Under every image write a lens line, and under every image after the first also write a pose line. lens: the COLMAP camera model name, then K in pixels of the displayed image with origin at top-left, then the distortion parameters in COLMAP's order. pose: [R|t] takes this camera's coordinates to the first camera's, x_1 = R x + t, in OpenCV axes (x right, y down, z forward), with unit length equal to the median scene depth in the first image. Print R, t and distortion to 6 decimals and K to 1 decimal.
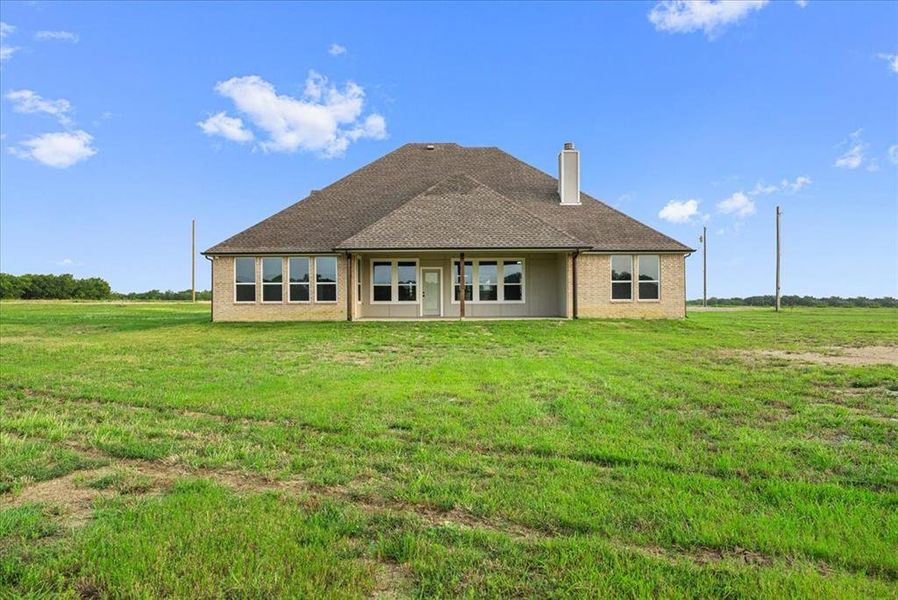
lens RADIAL K [[400.2, 0, 448.0], [0, 400.2, 300.5], [0, 0, 1]] dist [-0.002173, 0.000071]
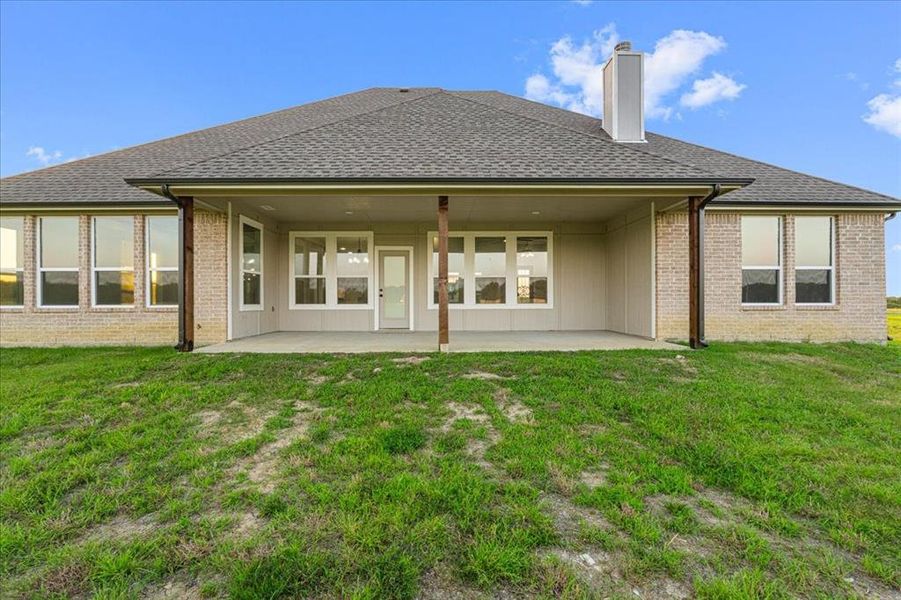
lens RADIAL K [[401.6, 0, 449.5], [0, 401.6, 300.5], [0, 0, 1]] dist [-0.002173, 0.000071]
pose [[0.999428, 0.001563, 0.033779, 0.020680], [-0.001369, 0.999982, -0.005780, -0.001006], [-0.033788, 0.005730, 0.999413, 0.416835]]
